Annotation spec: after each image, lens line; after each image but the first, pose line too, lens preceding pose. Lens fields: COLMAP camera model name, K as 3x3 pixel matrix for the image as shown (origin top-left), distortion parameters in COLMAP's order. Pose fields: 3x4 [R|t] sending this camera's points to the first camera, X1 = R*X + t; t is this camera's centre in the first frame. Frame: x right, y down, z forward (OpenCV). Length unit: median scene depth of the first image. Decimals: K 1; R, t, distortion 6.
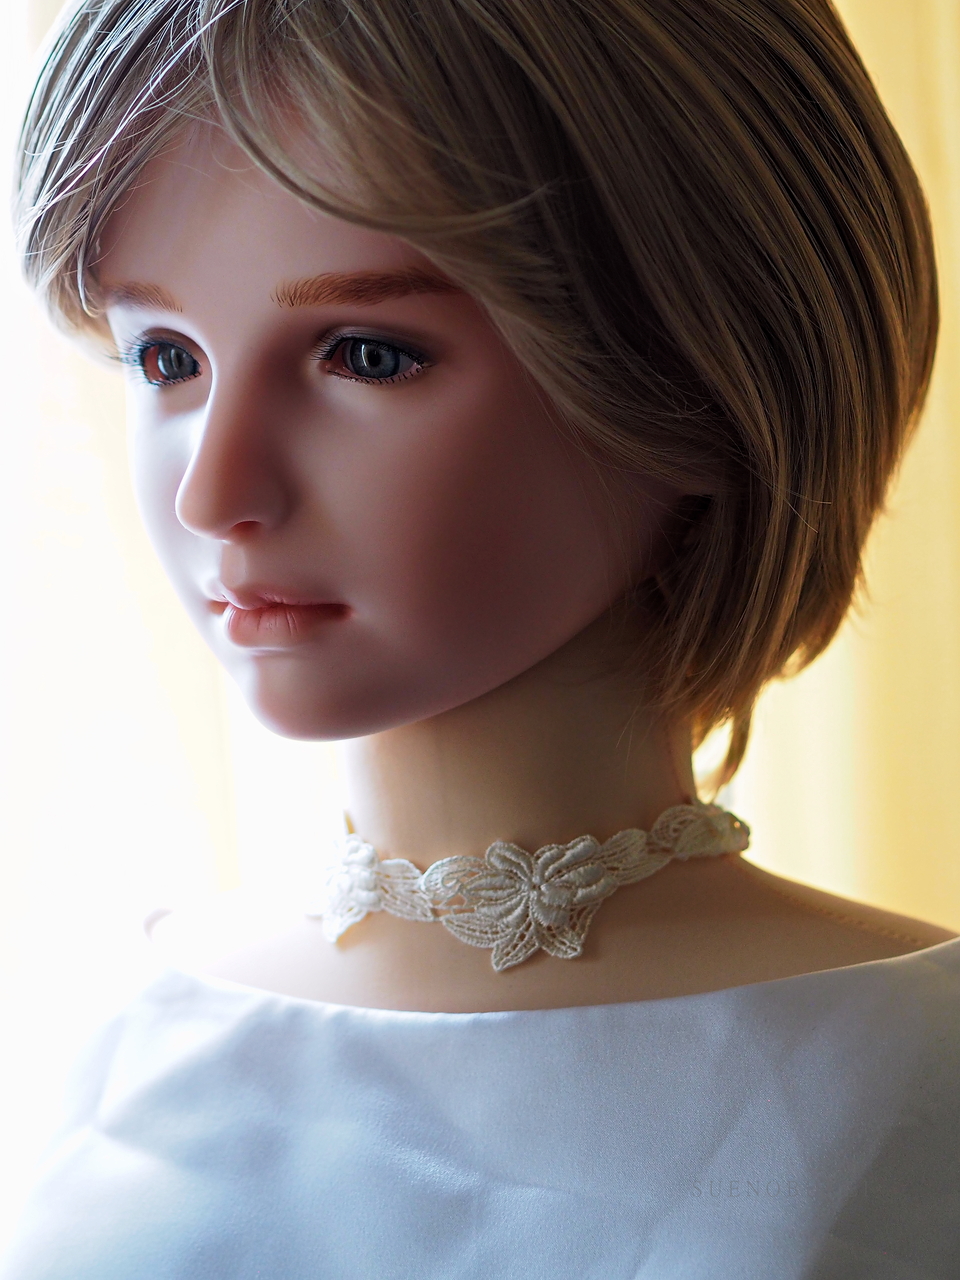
lens RADIAL K [[4571.9, 0, 480.0], [0, 4571.9, 640.0], [0, 0, 1]] dist [0.121797, 0.621382]
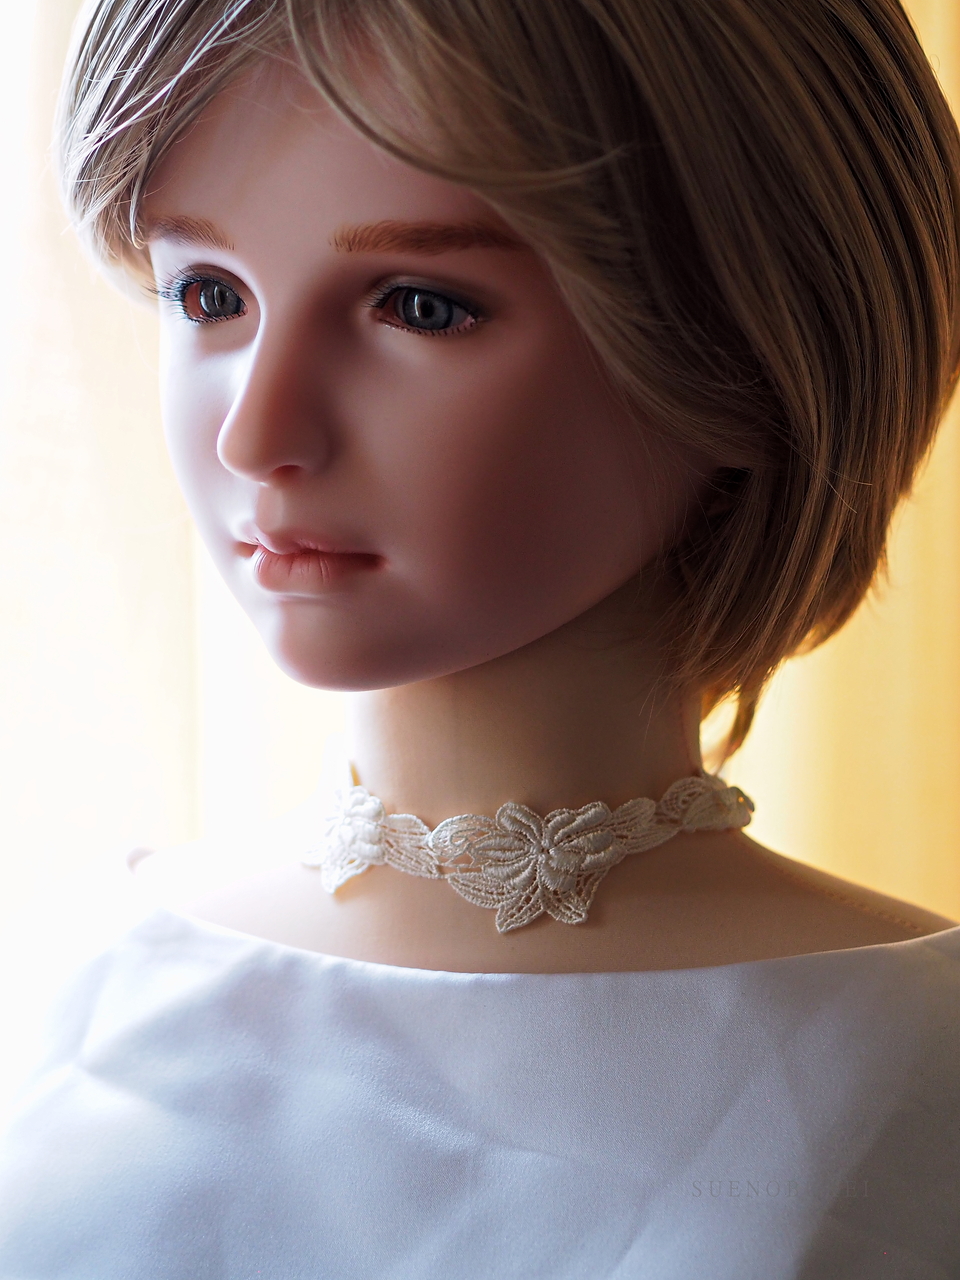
lens RADIAL K [[4571.9, 0, 480.0], [0, 4571.9, 640.0], [0, 0, 1]] dist [0.121797, 0.621382]
pose [[0.996883, 0.062423, 0.048244, -0.053412], [-0.062888, 0.997987, 0.008168, 0.001090], [-0.047638, -0.011177, 0.998802, 0.007504]]
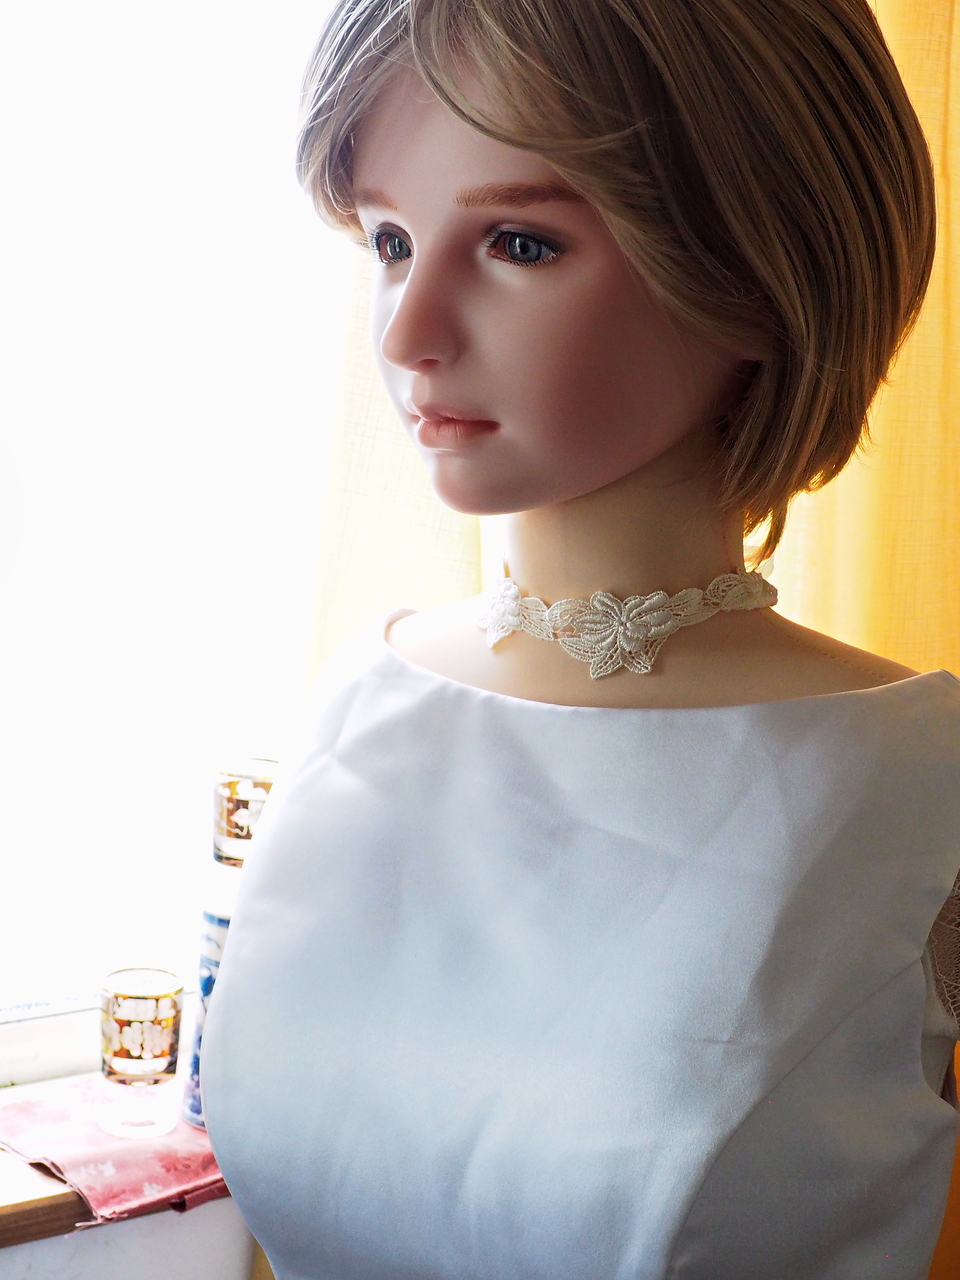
lens RADIAL K [[1965.1, 0, 480.0], [0, 1965.1, 640.0], [0, 0, 1]] dist [-0.030702, -0.066624]
pose [[0.989581, 0.074281, -0.123340, 0.045541], [-0.061602, 0.992708, 0.103611, -0.003323], [0.130136, -0.094933, 0.986941, 0.377355]]
